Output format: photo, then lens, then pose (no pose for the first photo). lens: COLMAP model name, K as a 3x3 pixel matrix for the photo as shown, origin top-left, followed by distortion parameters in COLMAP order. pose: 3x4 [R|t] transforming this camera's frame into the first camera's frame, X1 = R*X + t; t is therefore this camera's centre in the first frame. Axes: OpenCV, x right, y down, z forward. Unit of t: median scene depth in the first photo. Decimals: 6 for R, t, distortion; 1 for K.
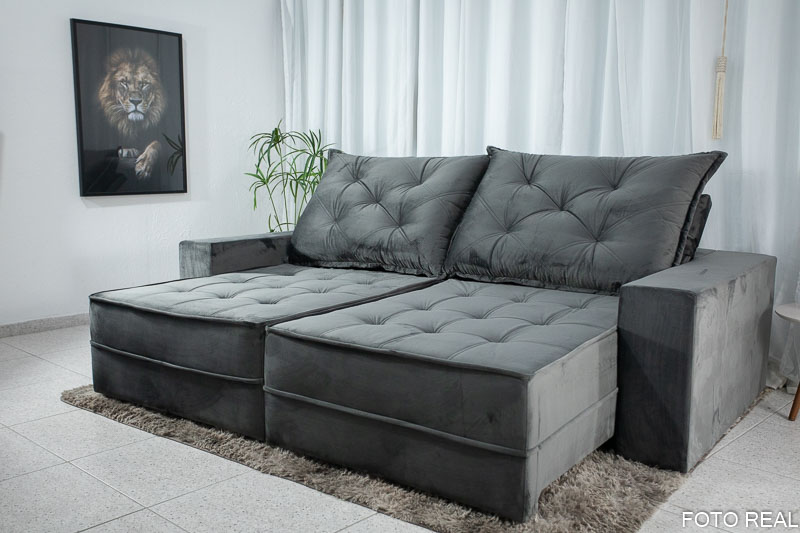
lens RADIAL K [[745.3, 0, 412.6], [0, 745.3, 264.4], [0, 0, 1]] dist [0.020816, 0.000000]
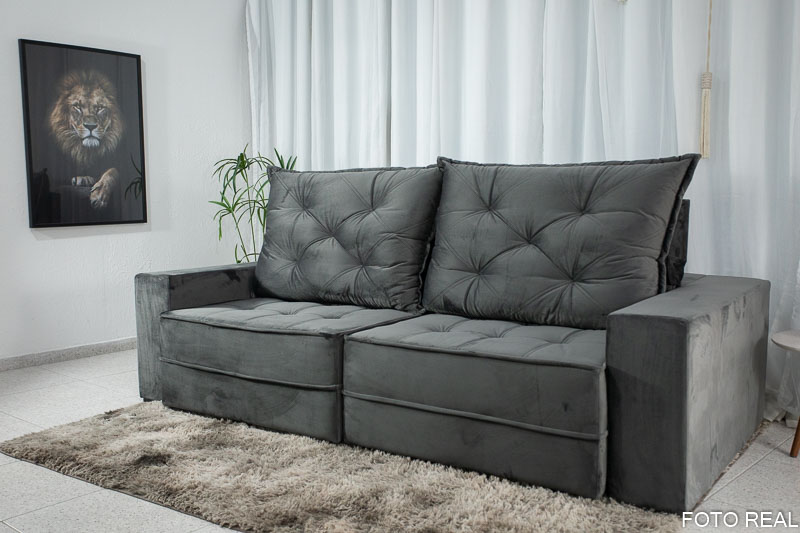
lens RADIAL K [[773.9, 0, 415.8], [0, 773.9, 268.6], [0, 0, 1]] dist [0.012368, 0.000000]
pose [[0.999421, -0.014903, 0.030587, 0.008482], [0.015963, 0.999269, -0.034730, 0.001377], [-0.030047, 0.035198, 0.998929, 0.032736]]
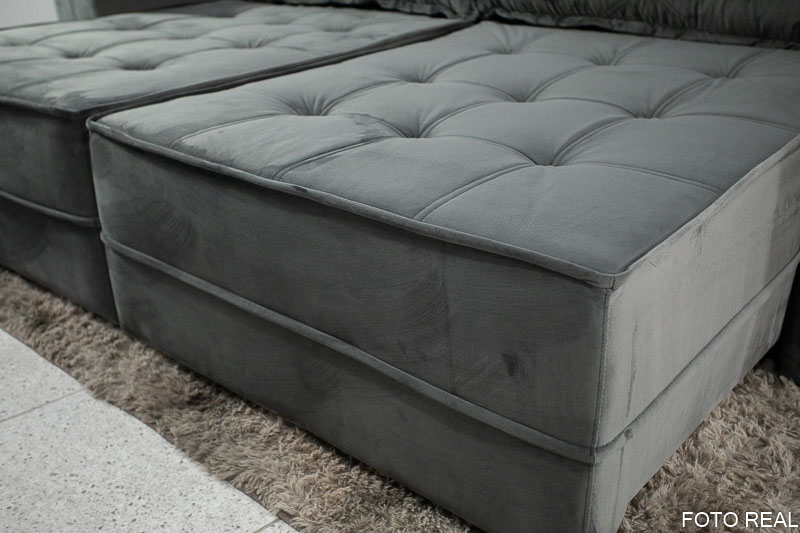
lens RADIAL K [[807.1, 0, 413.0], [0, 807.1, 262.5], [0, 0, 1]] dist [0.037814, 0.000000]
pose [[0.996174, 0.017351, -0.085650, 0.056121], [0.008938, 0.954724, 0.297360, 0.011697], [0.086932, -0.296988, 0.950916, 0.375649]]
